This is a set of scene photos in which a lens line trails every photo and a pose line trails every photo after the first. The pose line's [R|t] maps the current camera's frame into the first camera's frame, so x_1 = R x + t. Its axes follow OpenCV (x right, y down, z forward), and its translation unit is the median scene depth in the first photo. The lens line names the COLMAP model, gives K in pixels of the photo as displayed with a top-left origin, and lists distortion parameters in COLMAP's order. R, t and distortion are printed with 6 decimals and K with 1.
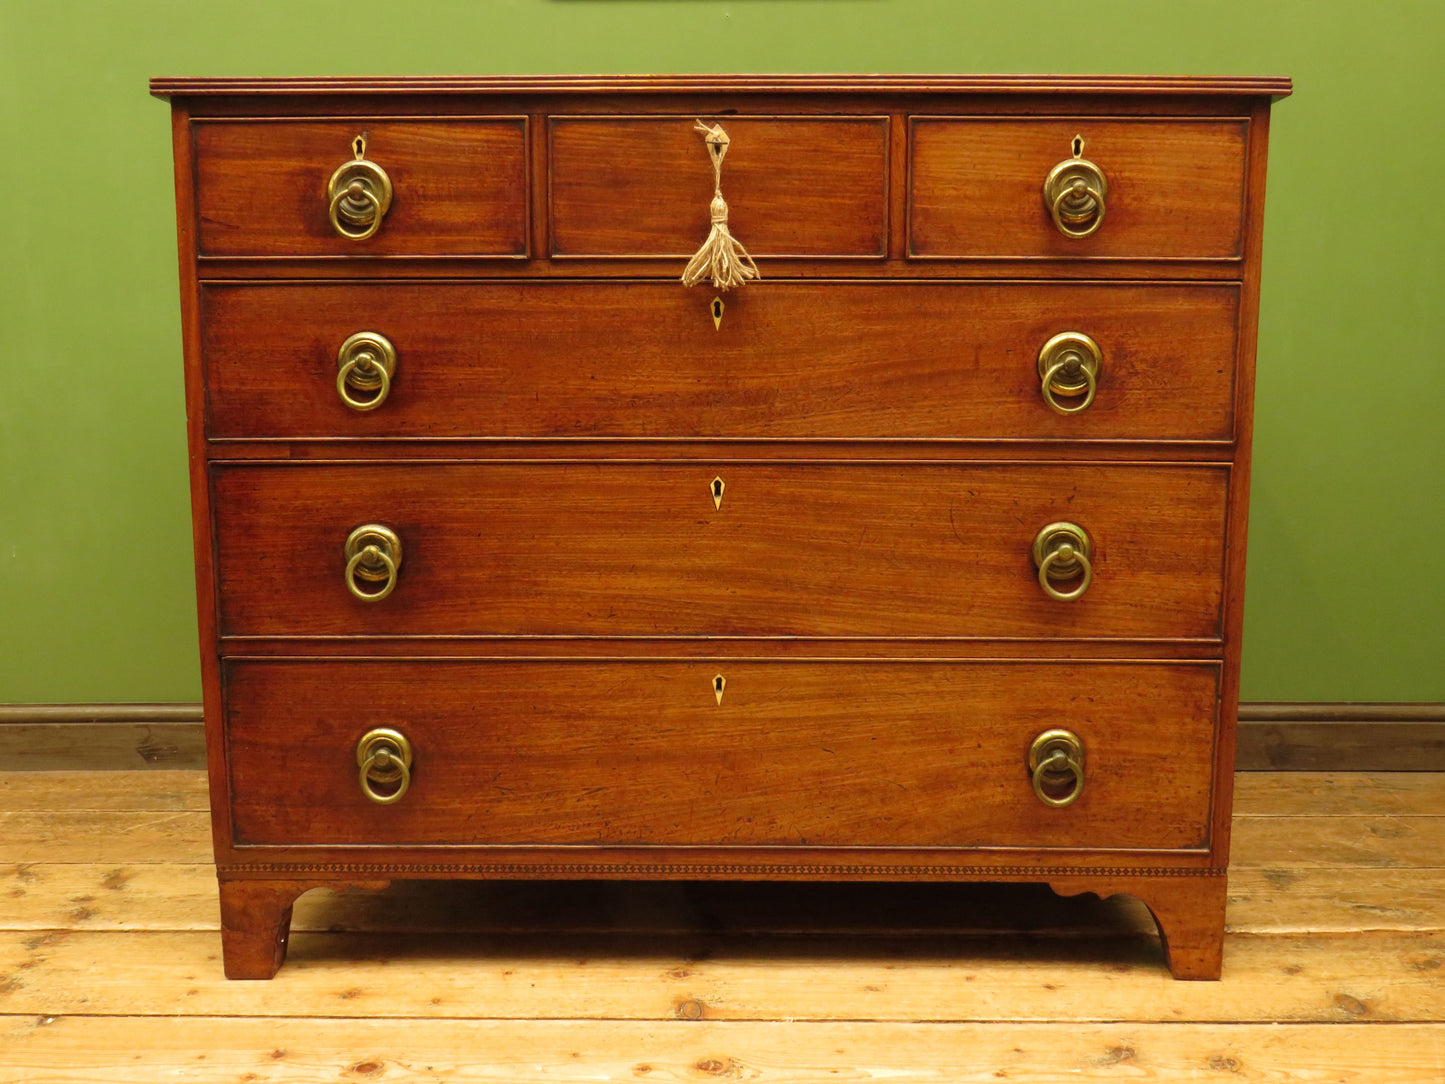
lens RADIAL K [[1499.2, 0, 754.3], [0, 1499.2, 574.7], [0, 0, 1]] dist [-0.065591, 0.000000]
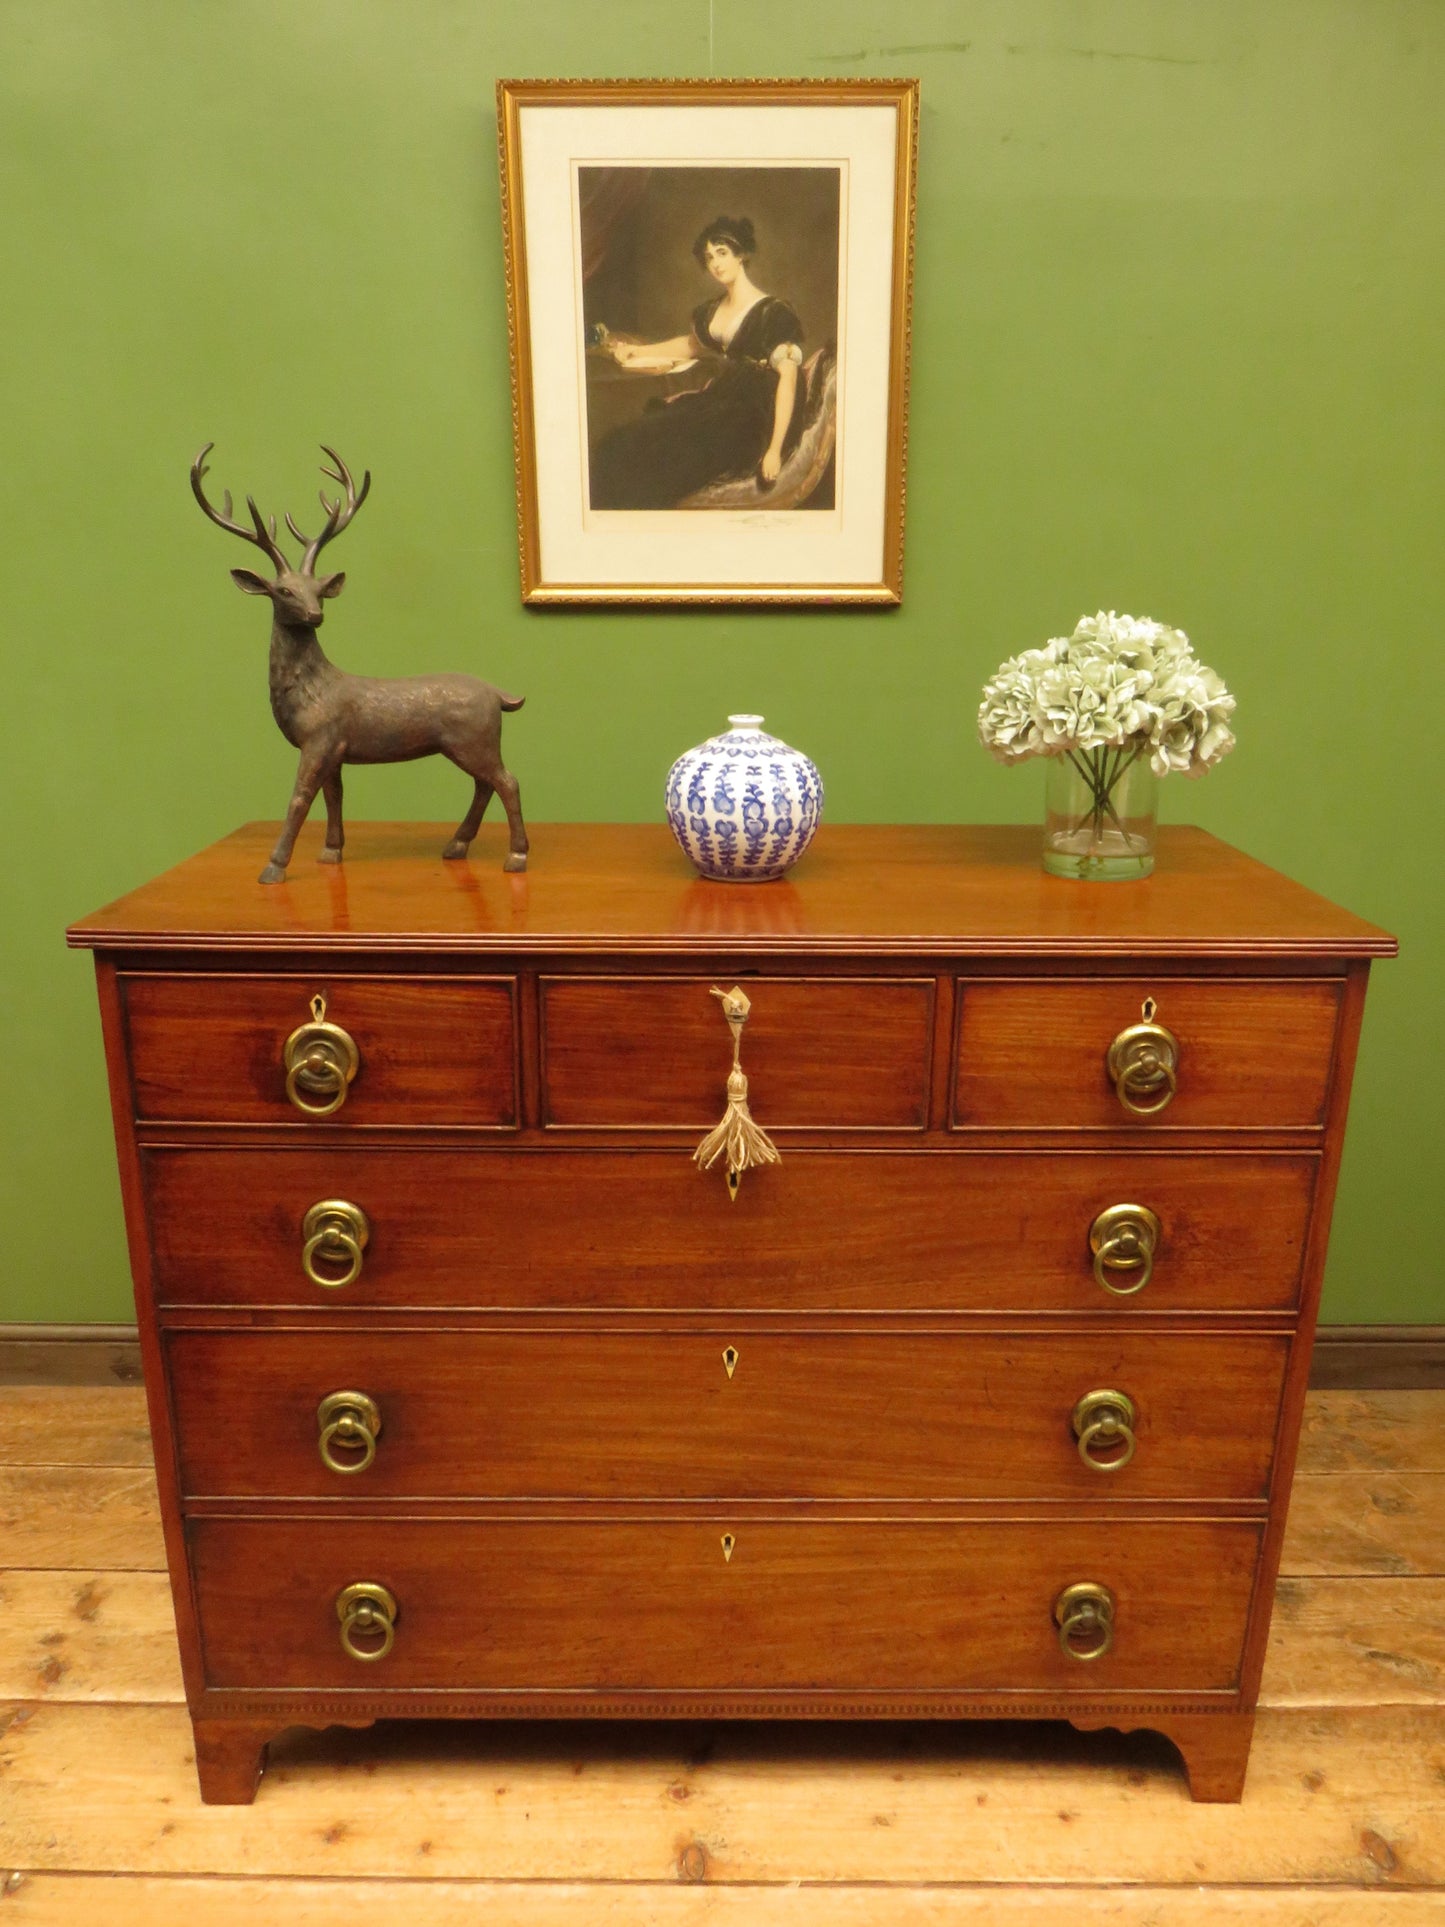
lens RADIAL K [[1387.2, 0, 725.9], [0, 1387.2, 954.1], [0, 0, 1]] dist [-0.043627, 0.023144]
pose [[0.999834, 0.008478, 0.016150, -0.042744], [-0.010287, 0.993257, 0.115478, -0.401367], [-0.015062, -0.115625, 0.993179, 0.200451]]
